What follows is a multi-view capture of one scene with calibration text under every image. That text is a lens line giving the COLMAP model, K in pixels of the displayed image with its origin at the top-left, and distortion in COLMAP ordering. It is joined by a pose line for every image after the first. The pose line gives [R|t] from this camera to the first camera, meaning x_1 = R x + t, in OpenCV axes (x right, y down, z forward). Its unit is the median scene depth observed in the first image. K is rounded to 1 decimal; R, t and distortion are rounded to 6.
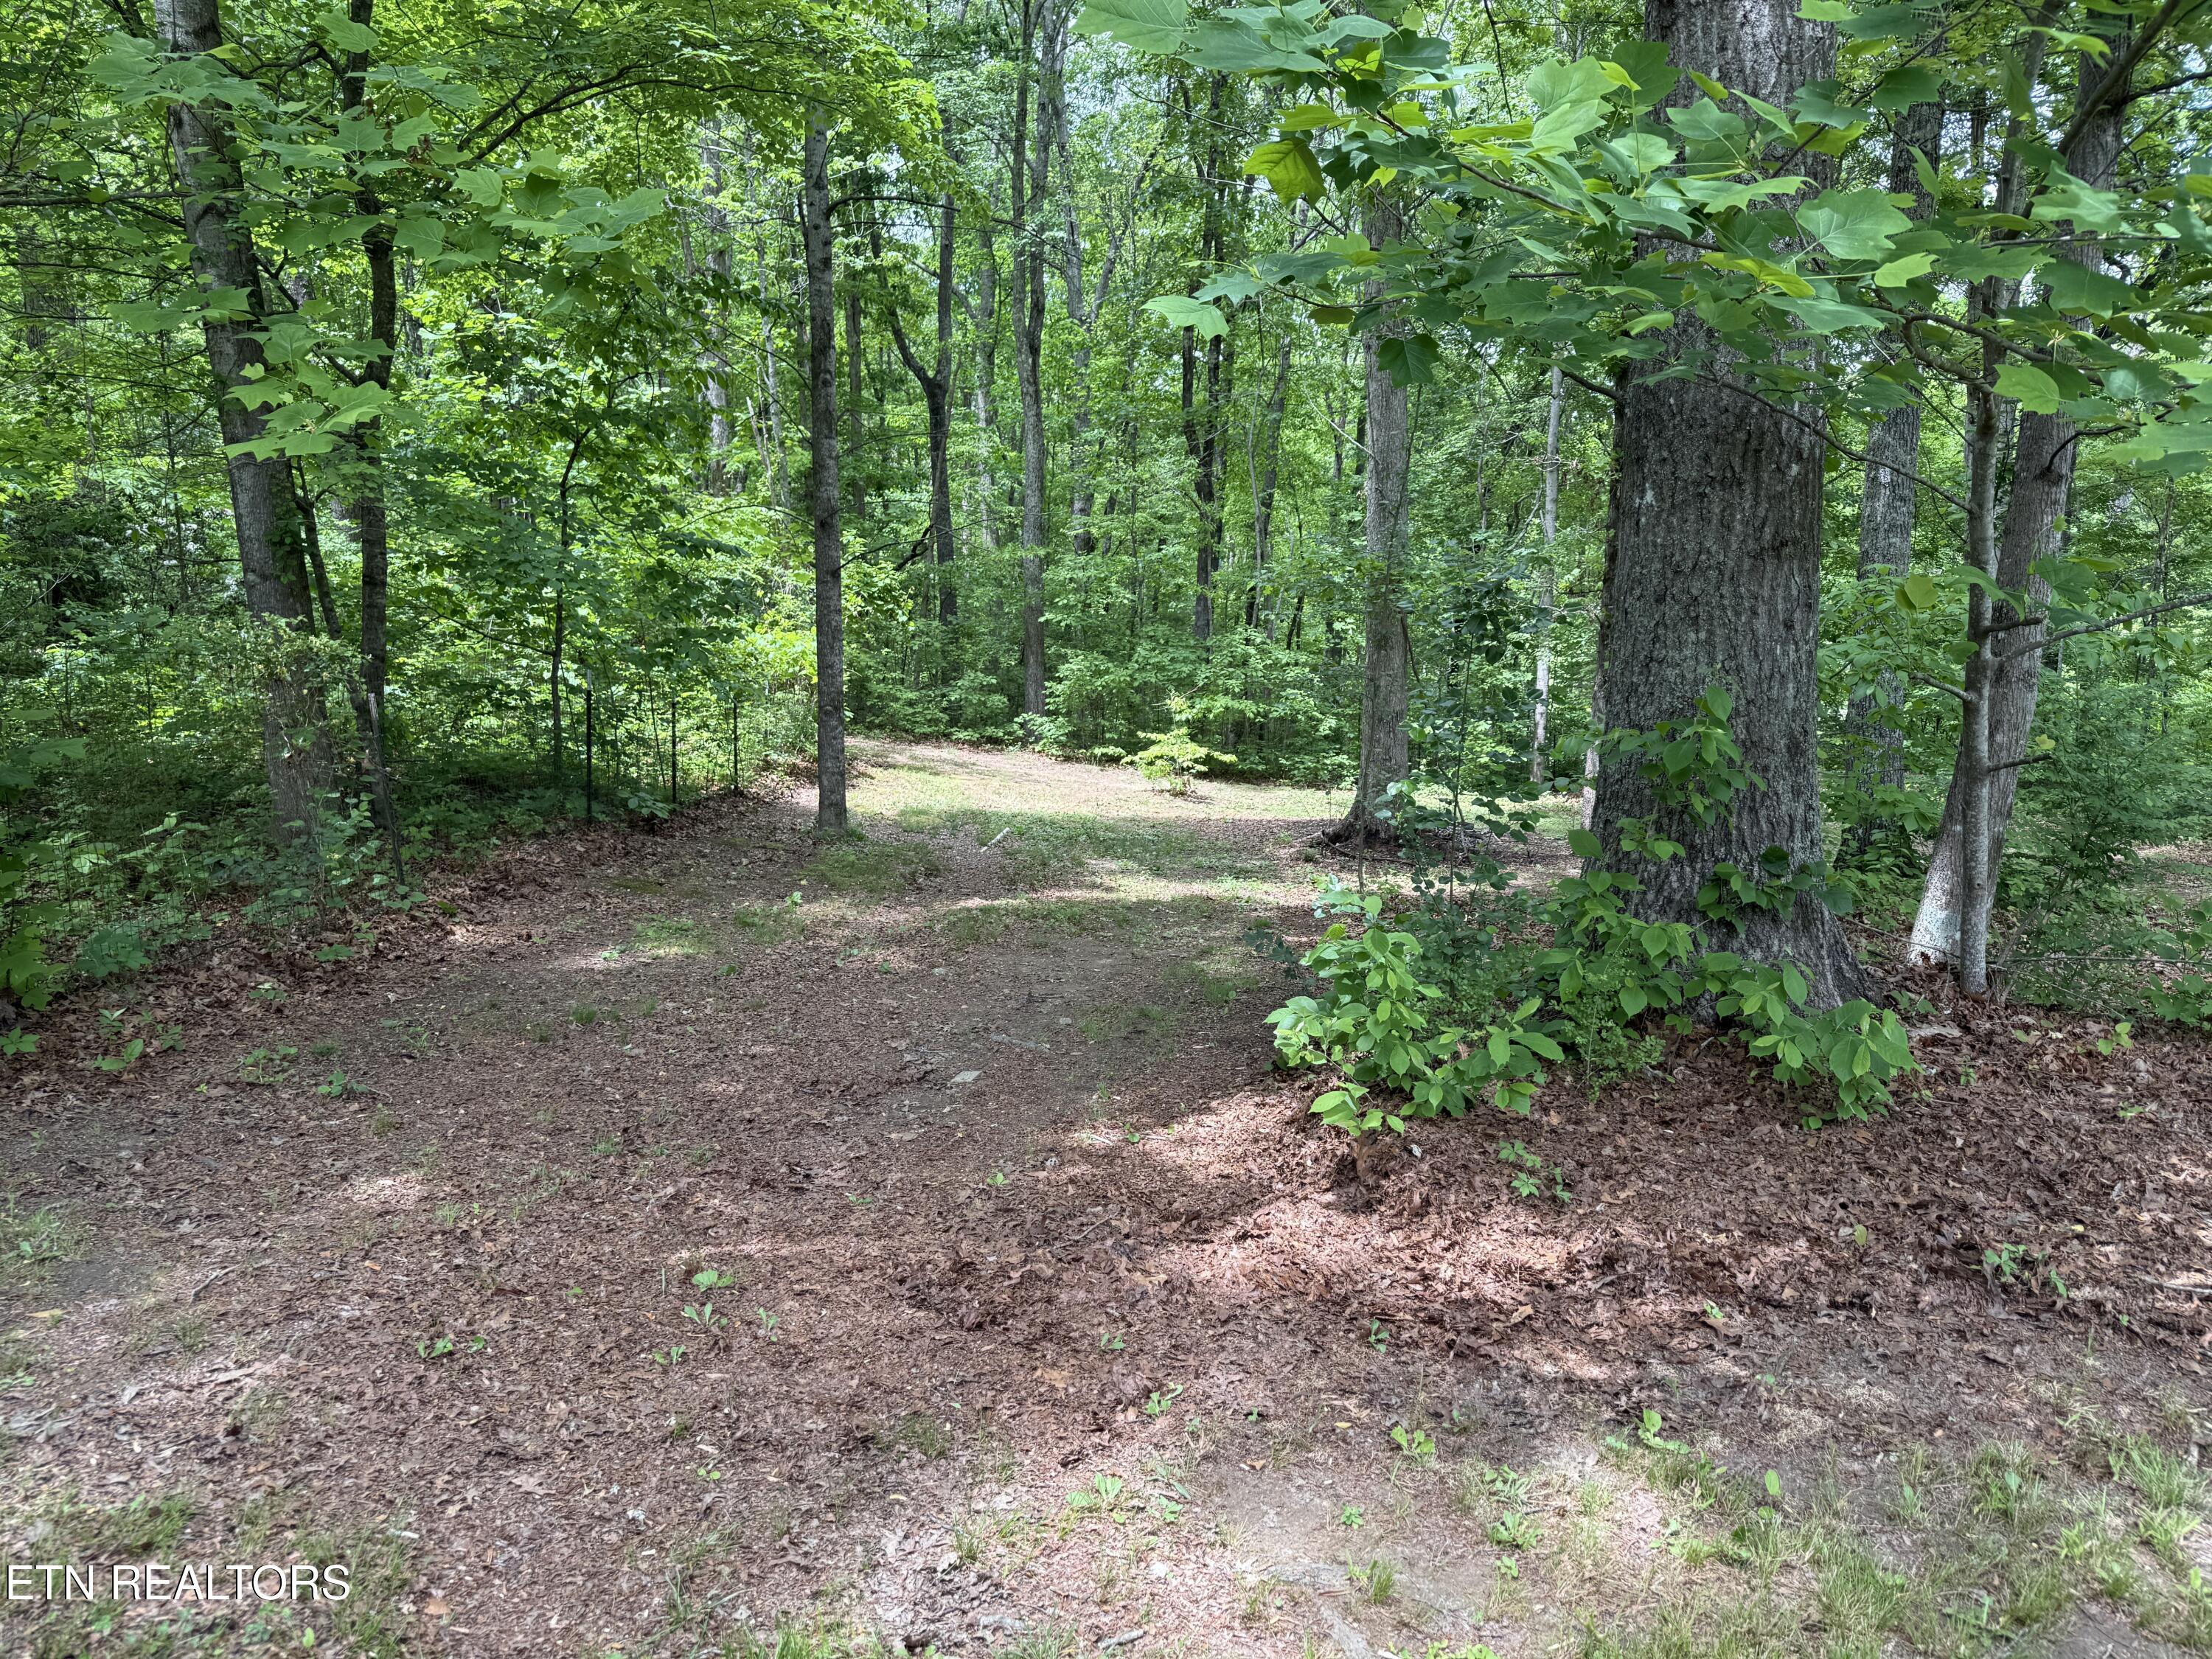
lens RADIAL K [[1551.3, 0, 1106.0], [0, 1551.3, 826.5], [0, 0, 1]] dist [-0.000335, 0.000187]
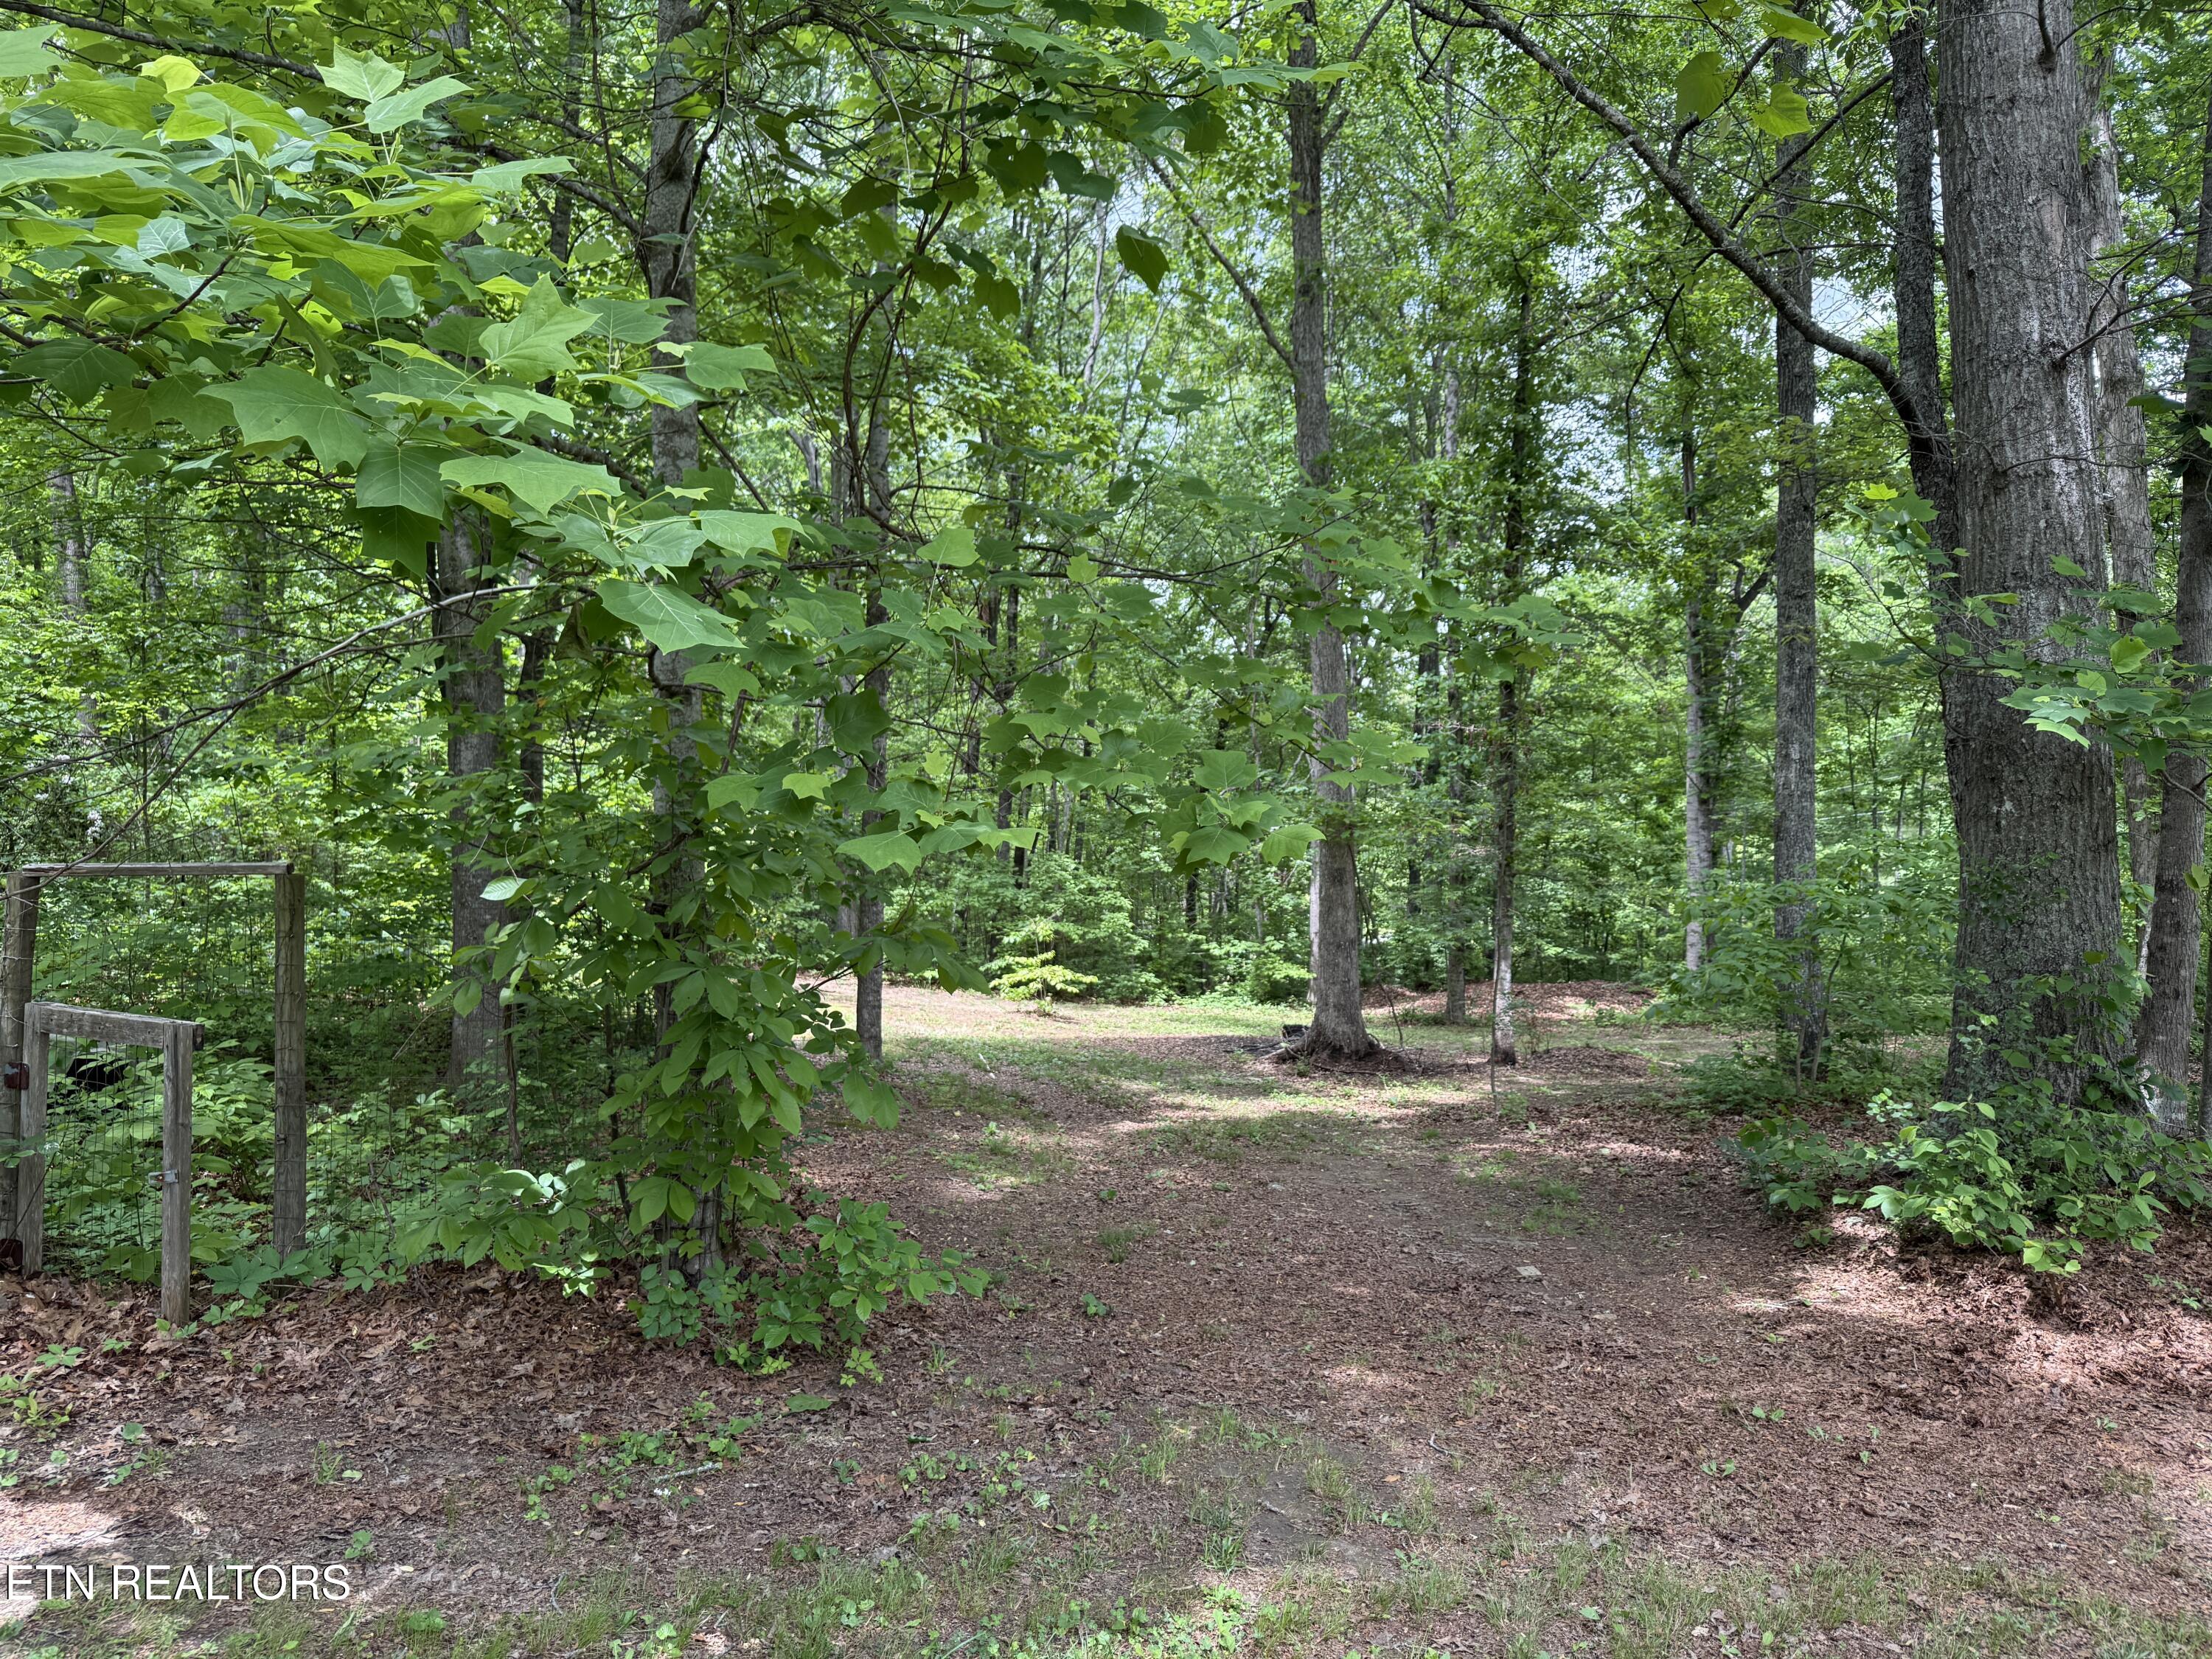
lens RADIAL K [[1551.3, 0, 1106.5], [0, 1551.3, 832.3], [0, 0, 1]] dist [-0.000335, 0.000187]
pose [[0.971631, 0.002493, 0.236490, -0.156163], [0.029086, 0.991094, -0.129947, -0.006191], [-0.234708, 0.133139, 0.962905, -0.031444]]
